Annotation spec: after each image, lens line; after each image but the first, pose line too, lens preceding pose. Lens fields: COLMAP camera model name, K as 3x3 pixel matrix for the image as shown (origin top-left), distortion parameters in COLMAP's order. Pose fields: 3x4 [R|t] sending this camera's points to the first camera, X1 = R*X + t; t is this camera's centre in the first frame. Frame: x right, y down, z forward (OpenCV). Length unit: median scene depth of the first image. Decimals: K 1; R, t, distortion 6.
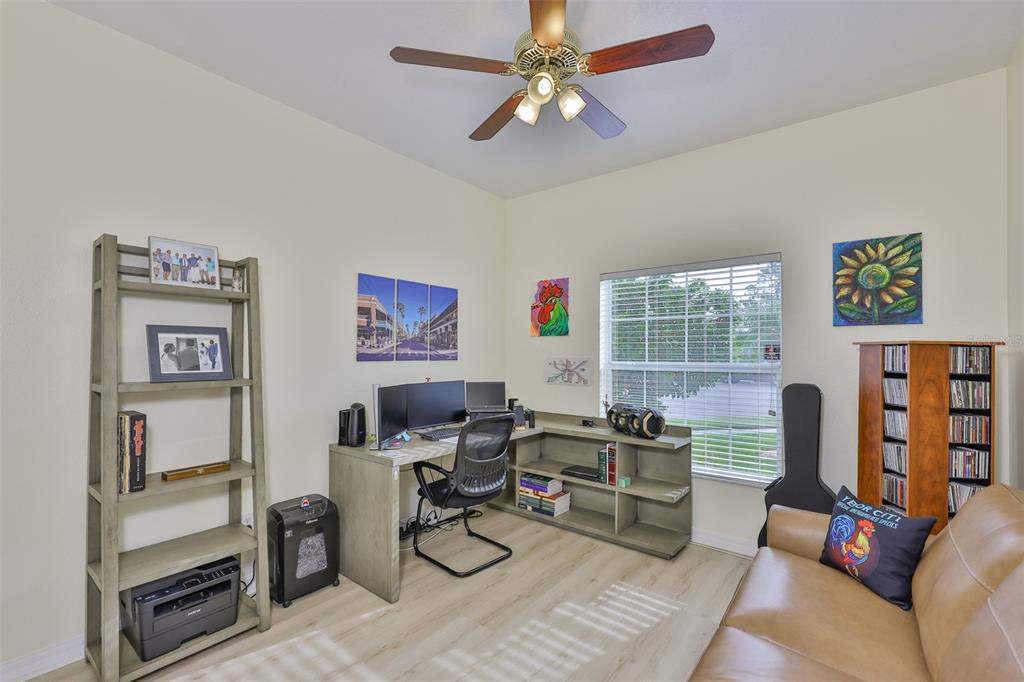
lens RADIAL K [[433.1, 0, 517.6], [0, 433.1, 350.4], [0, 0, 1]] dist [0.000326, 0.000256]
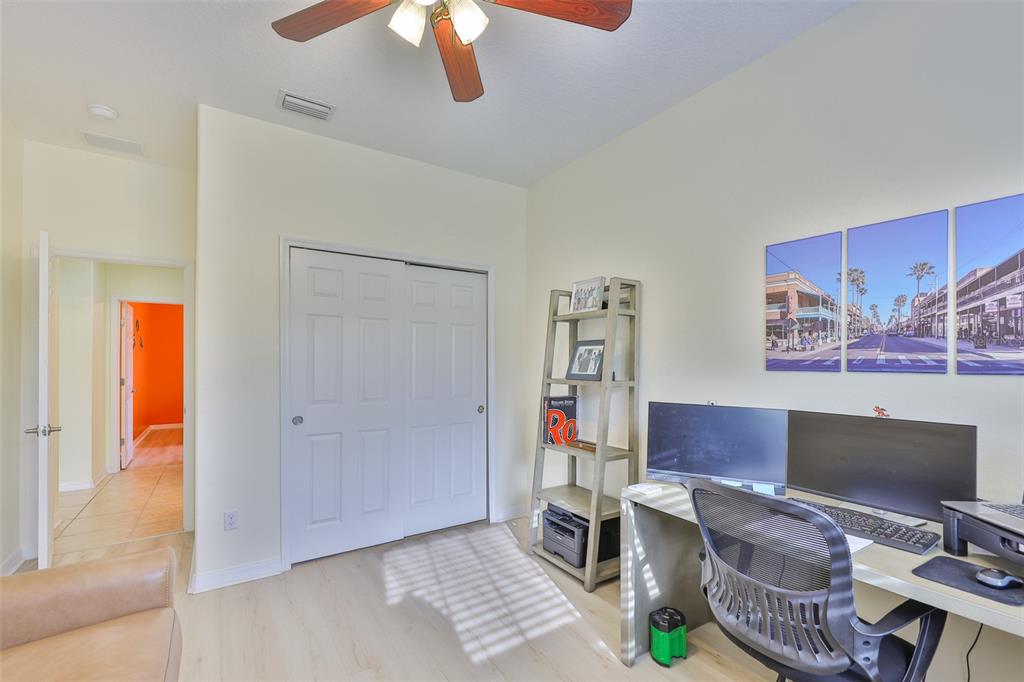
lens RADIAL K [[433.1, 0, 496.7], [0, 433.1, 358.1], [0, 0, 1]] dist [0.000326, 0.000256]
pose [[-0.326702, -0.012435, -0.945045, 0.425856], [0.001682, 0.999904, -0.013739, 0.012970], [0.945126, -0.006078, -0.326650, 0.781418]]
